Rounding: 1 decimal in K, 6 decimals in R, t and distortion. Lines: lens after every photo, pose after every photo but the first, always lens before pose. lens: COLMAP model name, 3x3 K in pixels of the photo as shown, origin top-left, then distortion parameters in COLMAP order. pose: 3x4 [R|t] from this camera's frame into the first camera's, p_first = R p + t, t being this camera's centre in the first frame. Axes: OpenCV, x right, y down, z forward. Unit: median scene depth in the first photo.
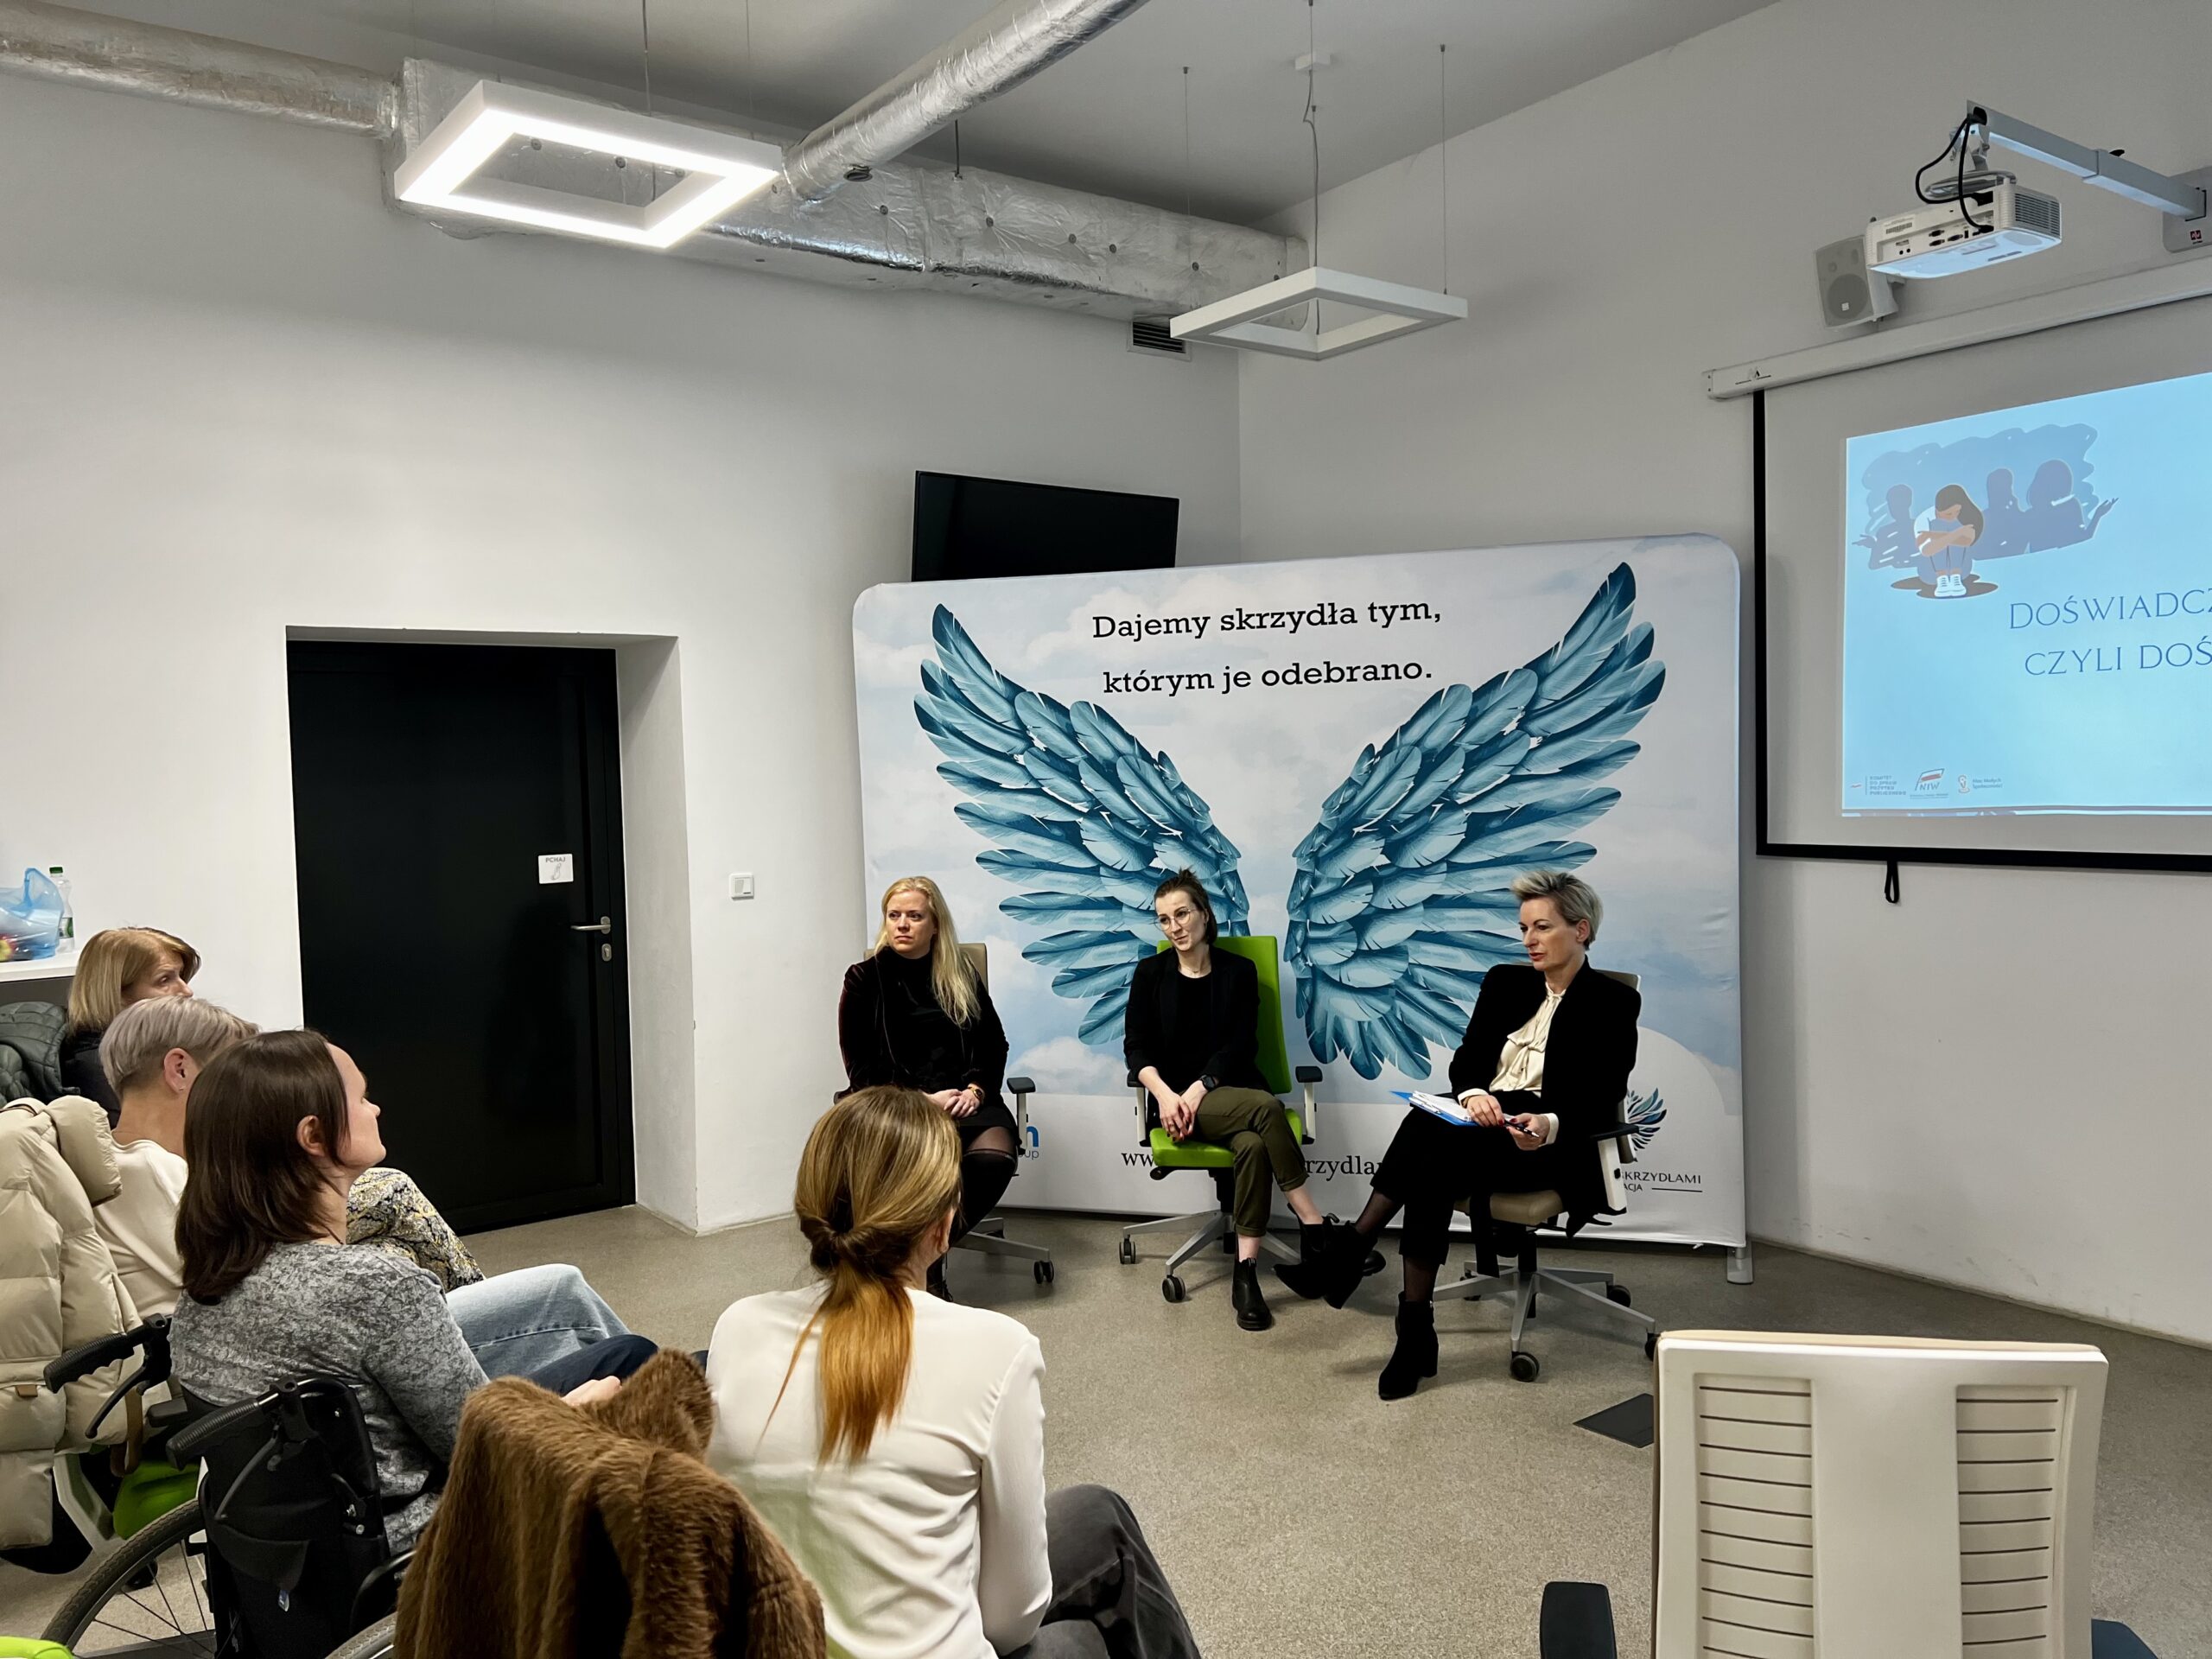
lens RADIAL K [[1659.3, 0, 1114.4], [0, 1659.3, 822.7], [0, 0, 1]] dist [0.080254, -0.052165]
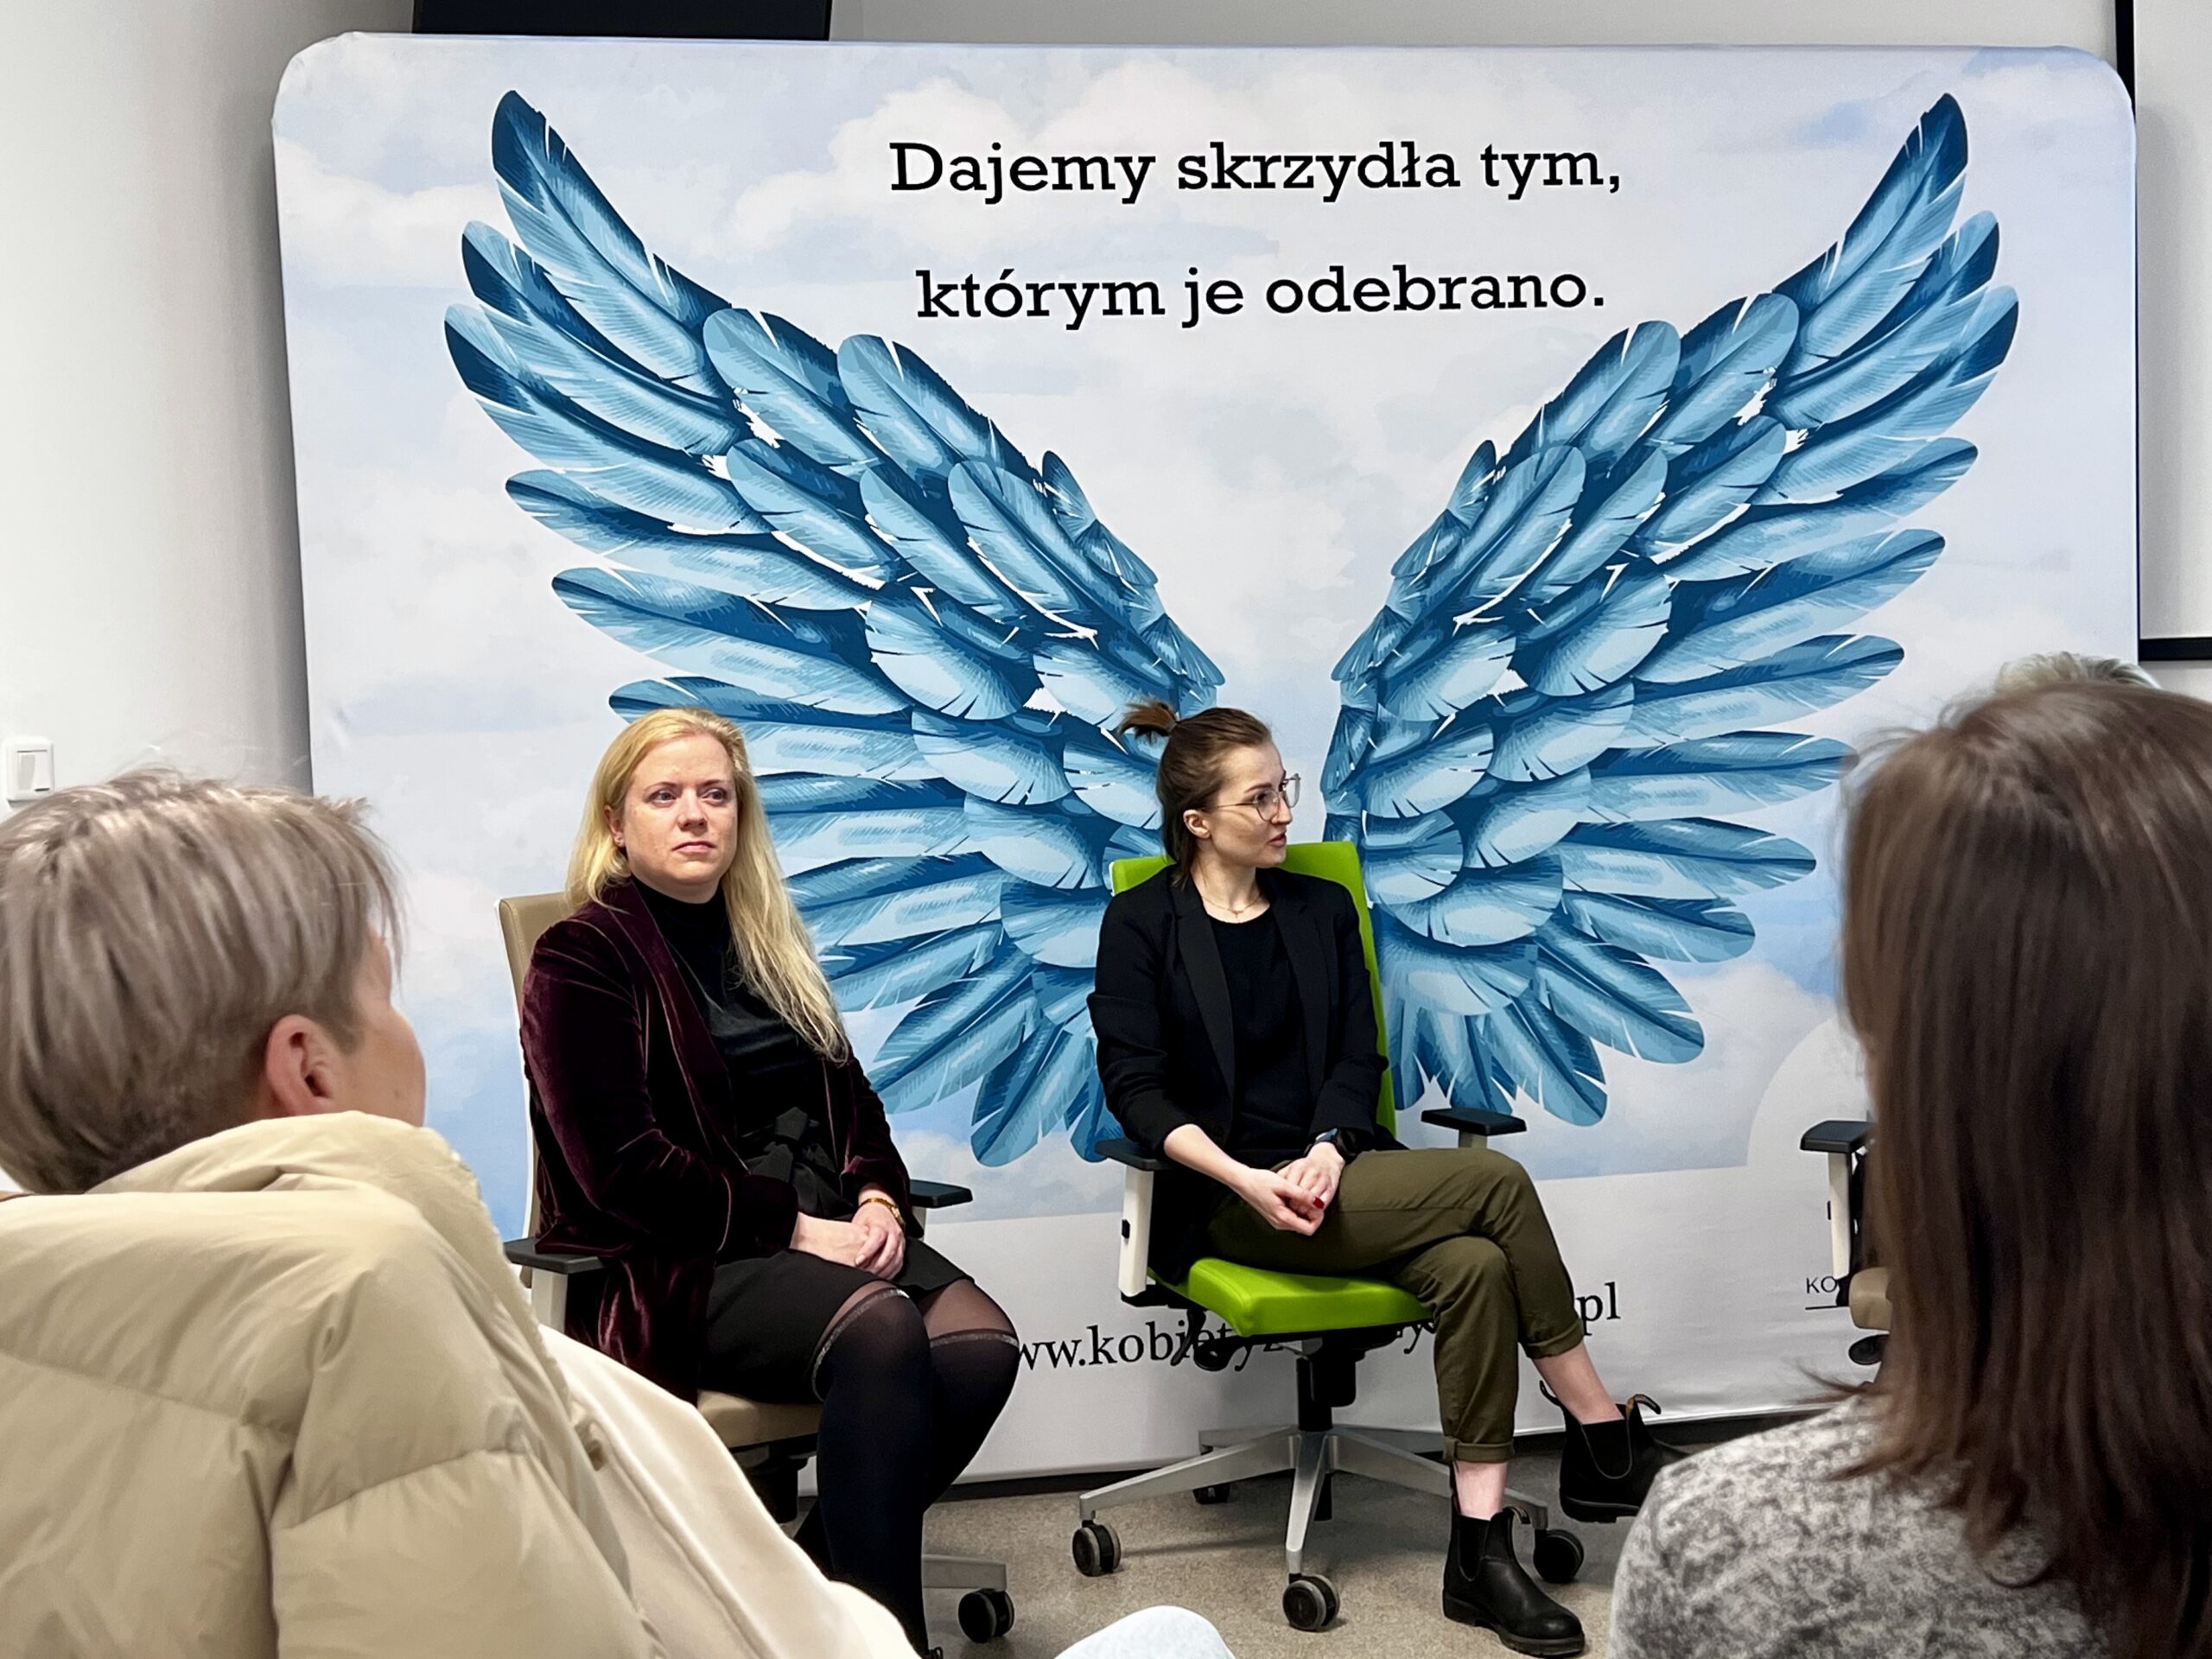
lens RADIAL K [[3006.8, 0, 1101.3], [0, 3006.8, 832.4], [0, 0, 1]] dist [0.124552, 0.000000]
pose [[0.888763, -0.027182, 0.457561, -0.346479], [0.025267, 0.999628, 0.010305, 0.053904], [-0.457671, 0.002403, 0.889118, 0.267797]]
